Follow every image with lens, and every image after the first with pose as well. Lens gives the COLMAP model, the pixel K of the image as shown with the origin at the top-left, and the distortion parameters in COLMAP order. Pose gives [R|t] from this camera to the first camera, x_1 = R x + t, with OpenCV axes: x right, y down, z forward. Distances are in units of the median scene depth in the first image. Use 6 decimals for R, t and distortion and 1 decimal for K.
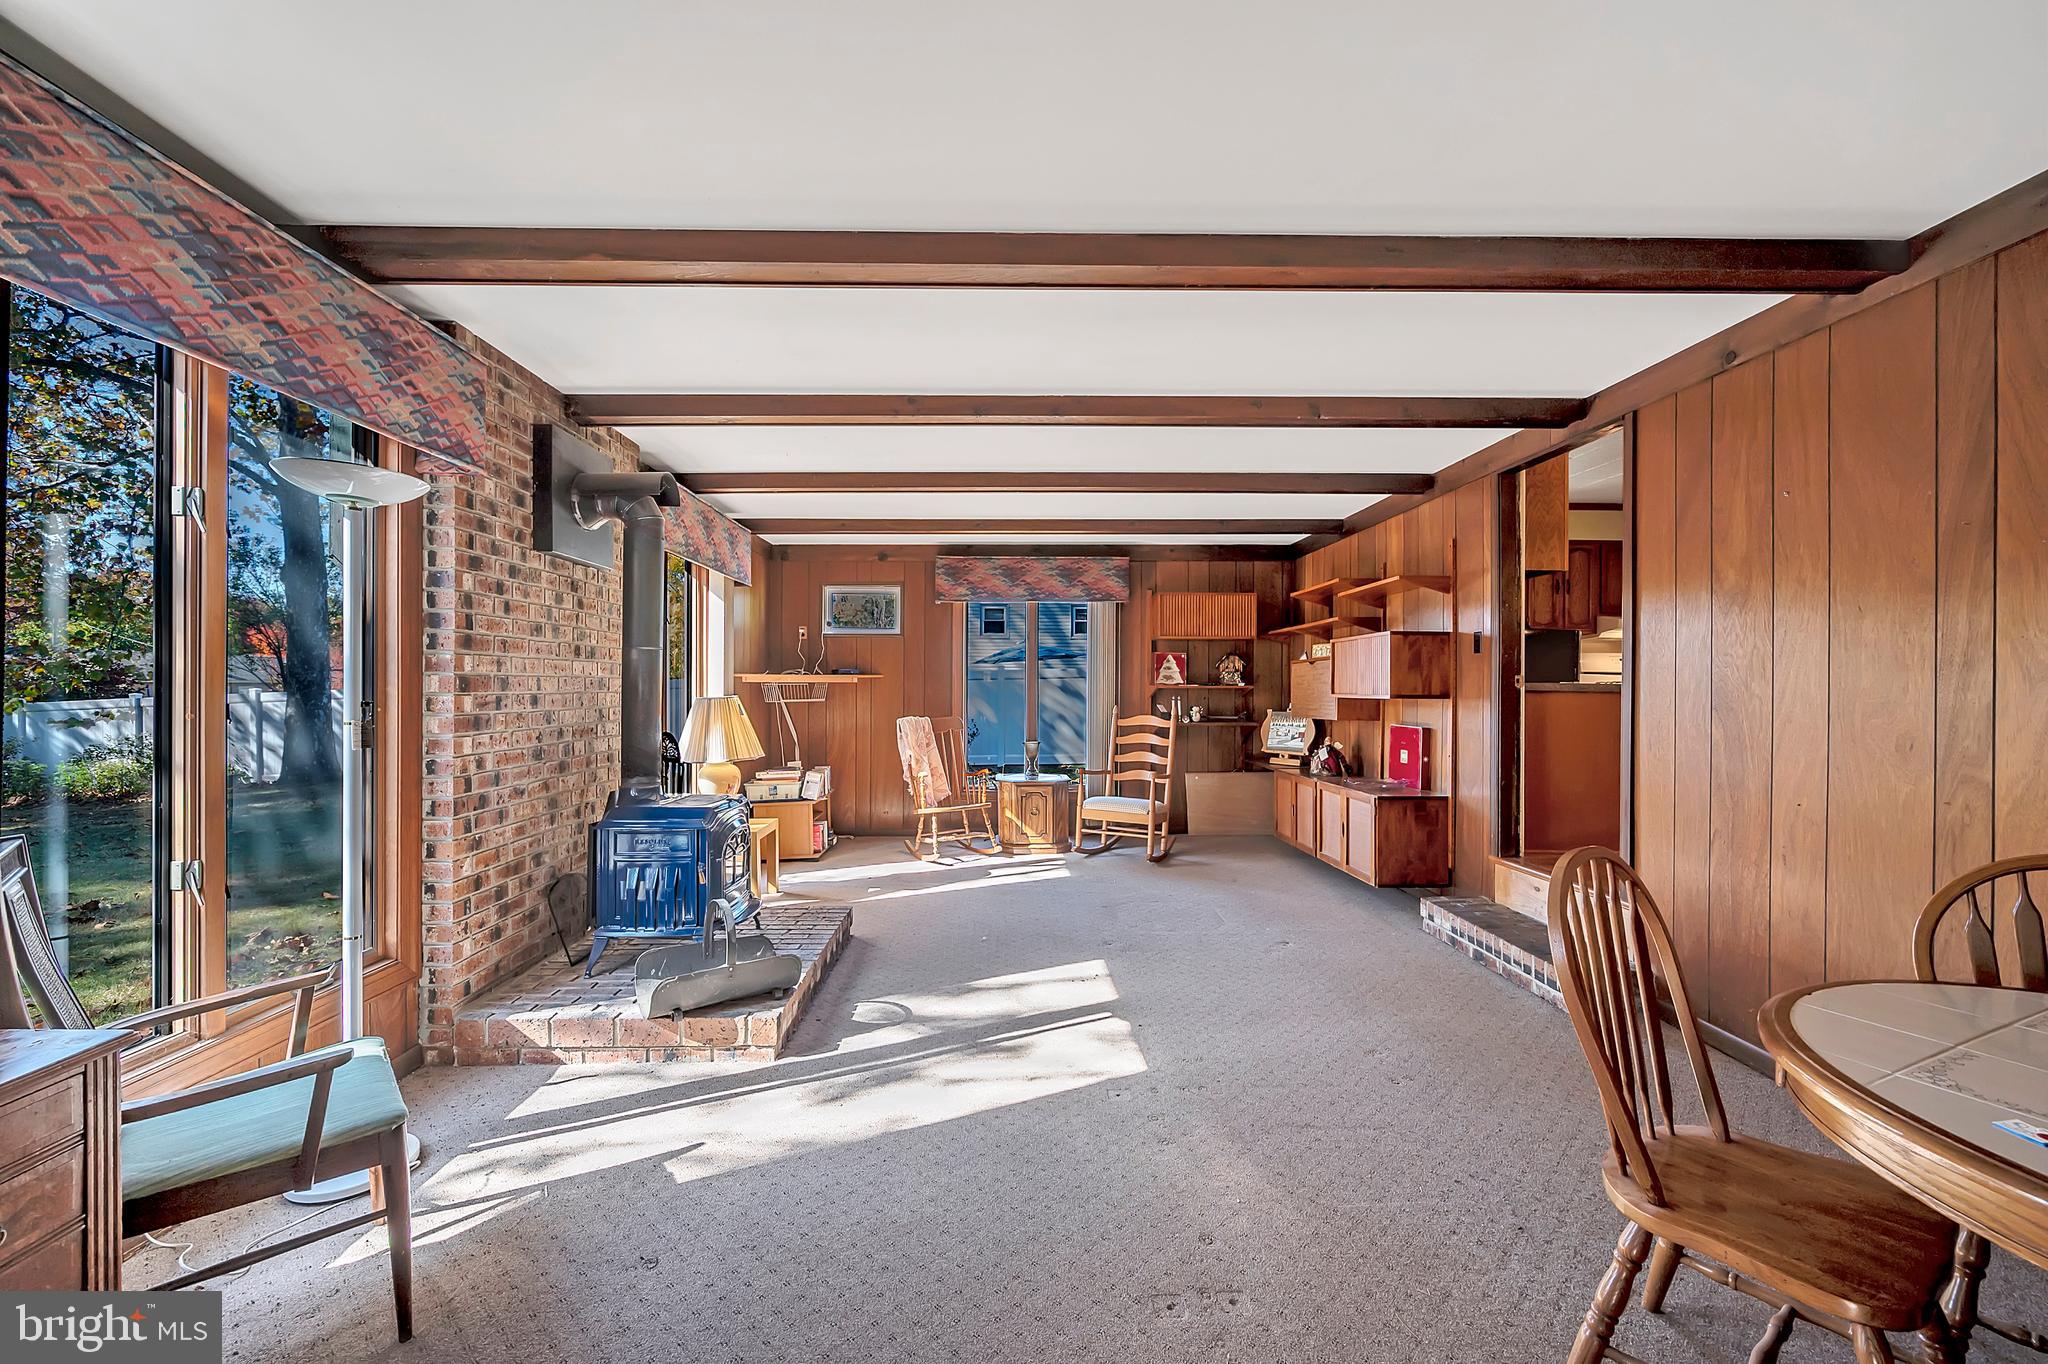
lens RADIAL K [[818.2, 0, 1024.0], [0, 818.2, 682.0], [0, 0, 1]] dist [0.000180, -0.000152]
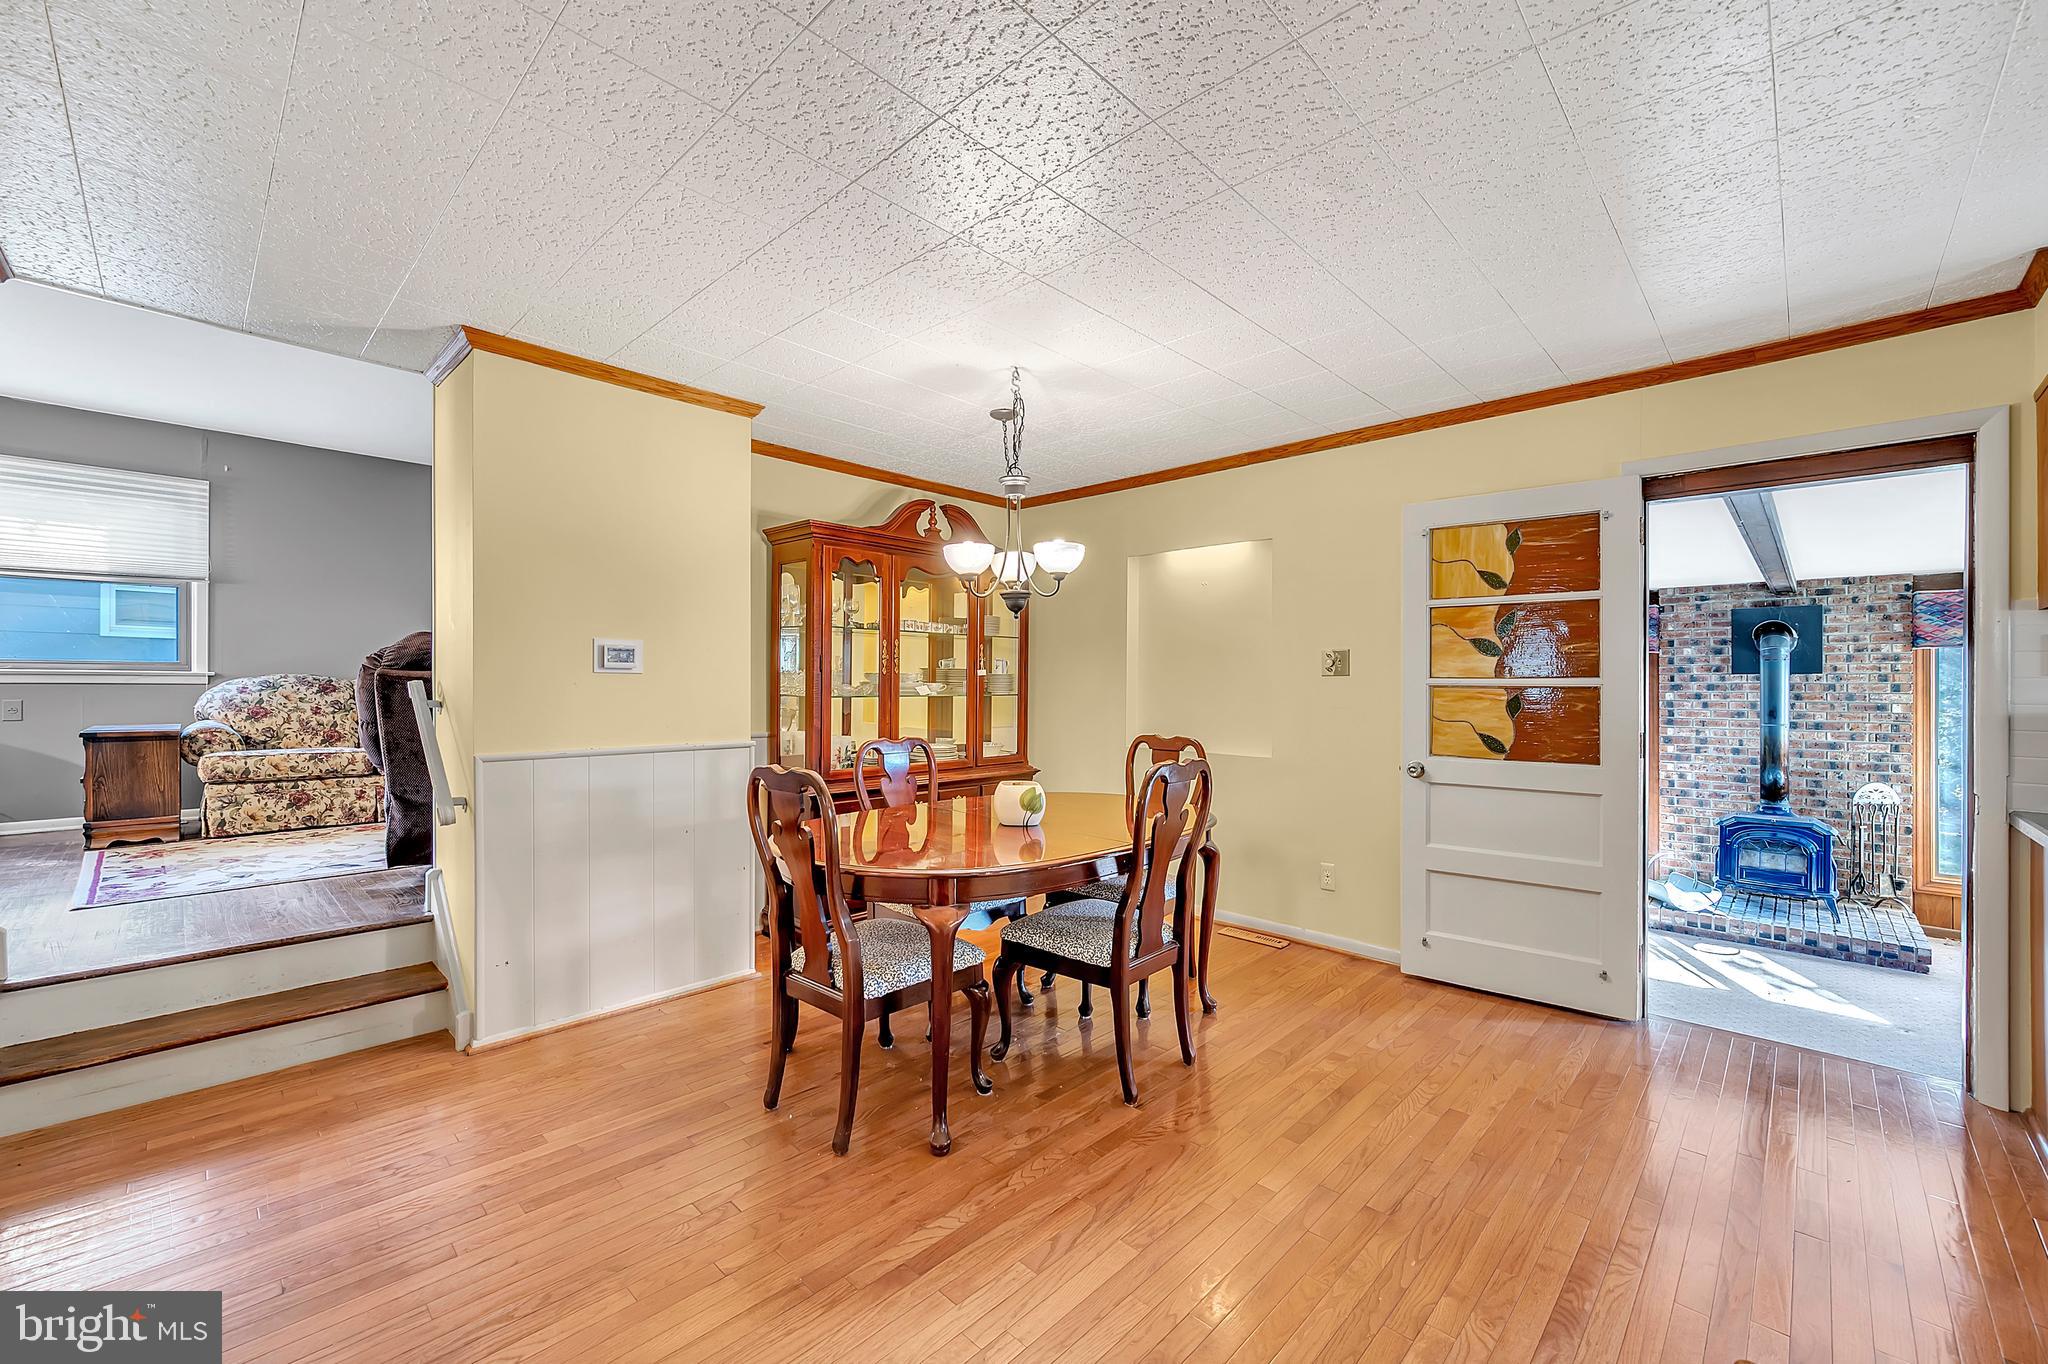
lens RADIAL K [[807.3, 0, 1023.3], [0, 807.3, 685.8], [0, 0, 1]] dist [-0.001213, -0.000042]
pose [[-0.721976, -0.011796, -0.691817, 1.145990], [-0.003622, 0.999905, -0.013270, -0.059243], [0.691908, -0.007074, -0.721951, 0.711332]]
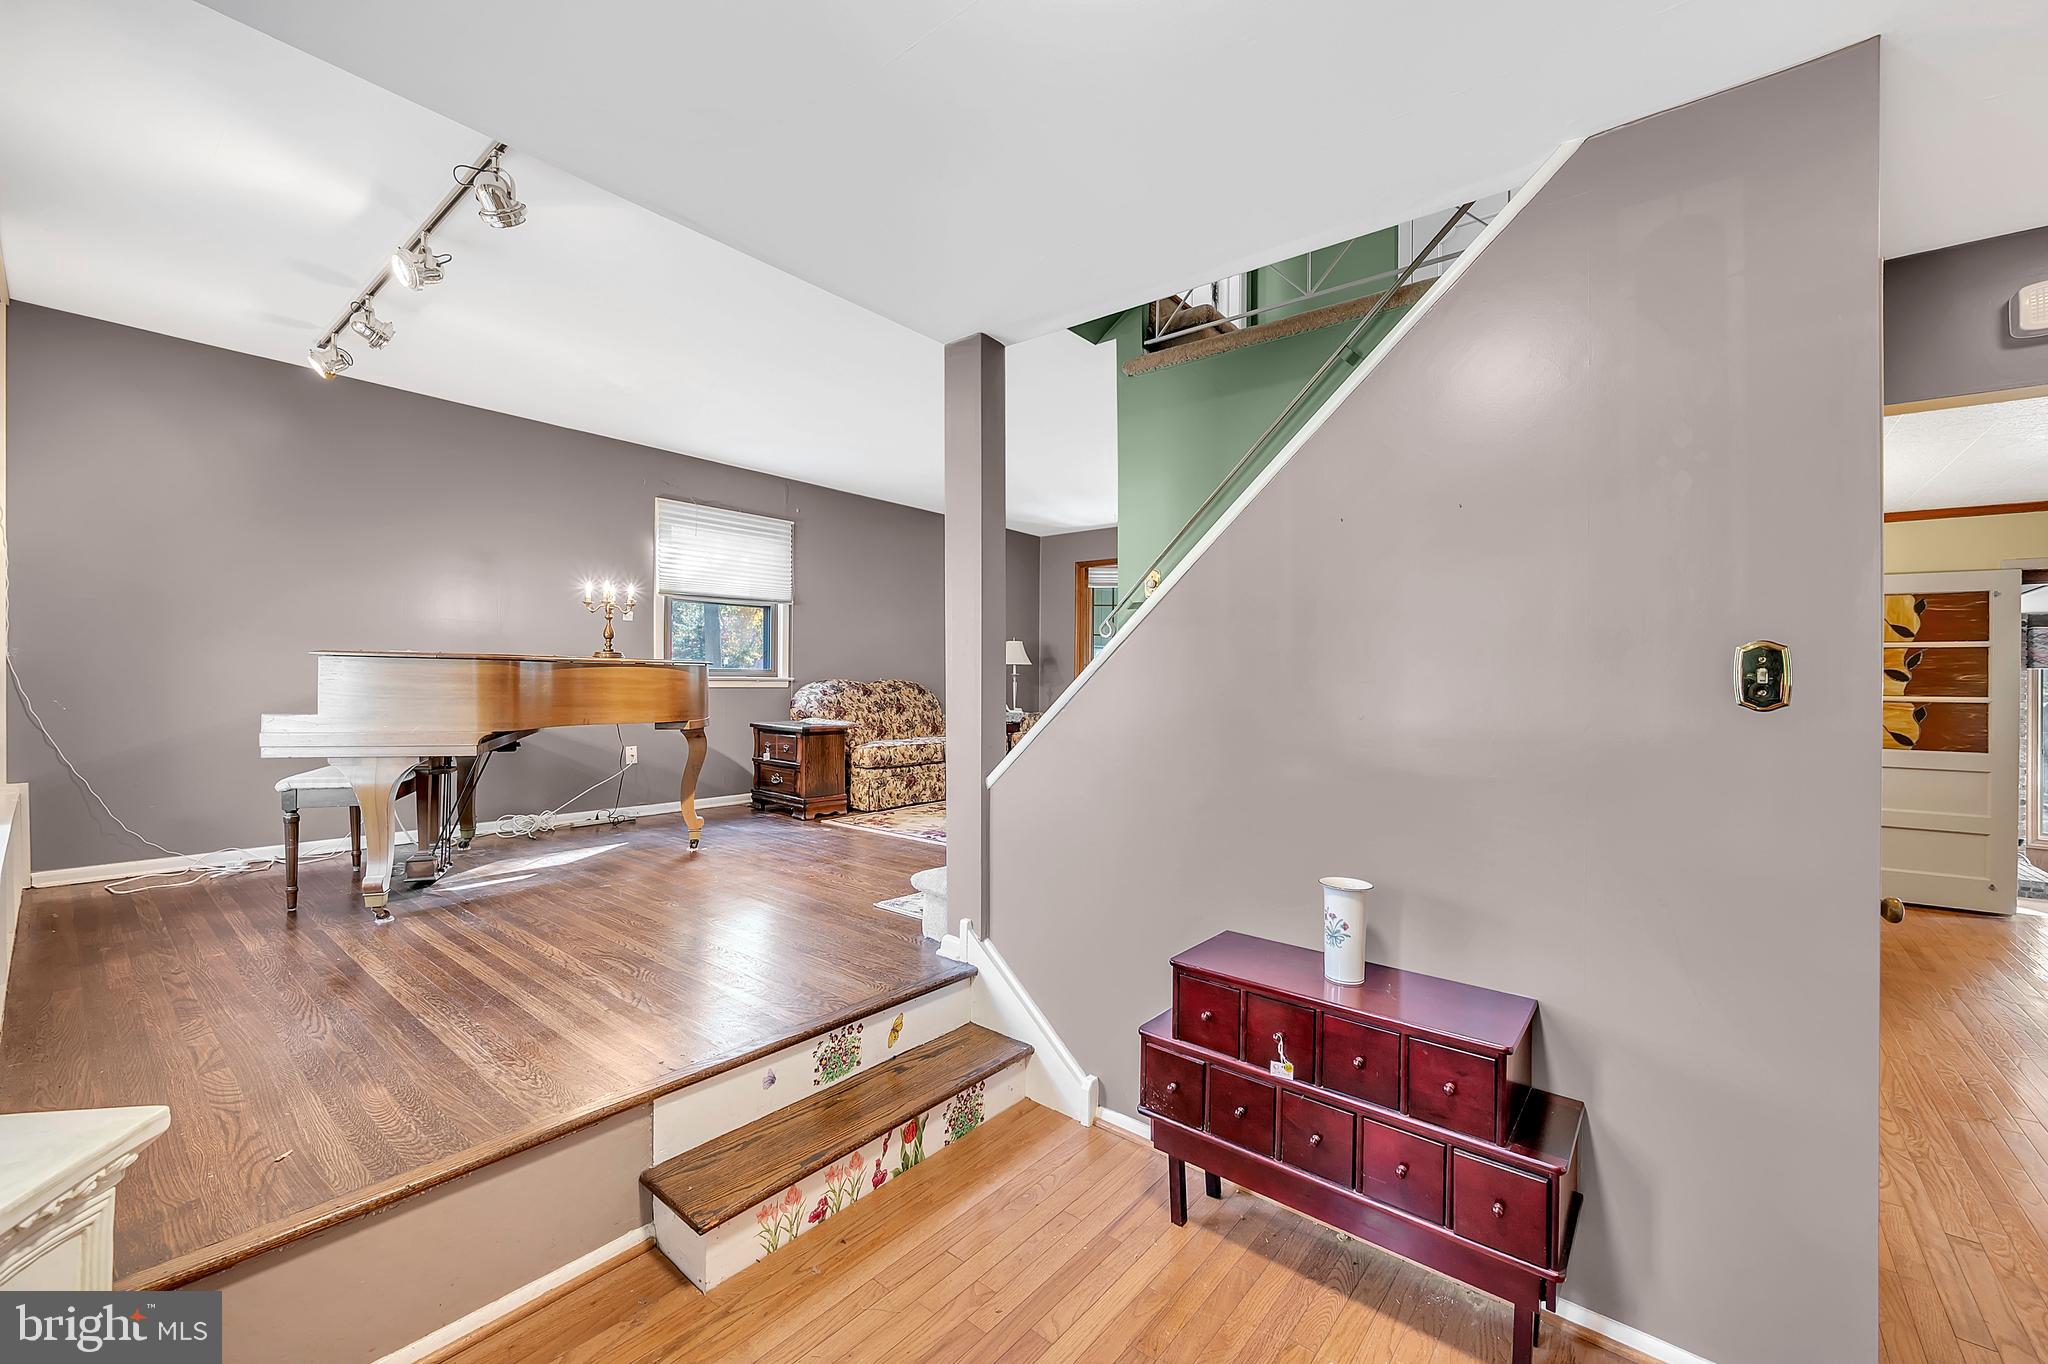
lens RADIAL K [[807.3, 0, 1023.3], [0, 807.3, 685.8], [0, 0, 1]] dist [-0.001213, -0.000042]
pose [[-0.664949, -0.010460, -0.746816, 1.828365], [-0.010384, 0.999935, -0.004758, -0.071247], [0.746817, 0.004591, -0.665014, 0.380040]]
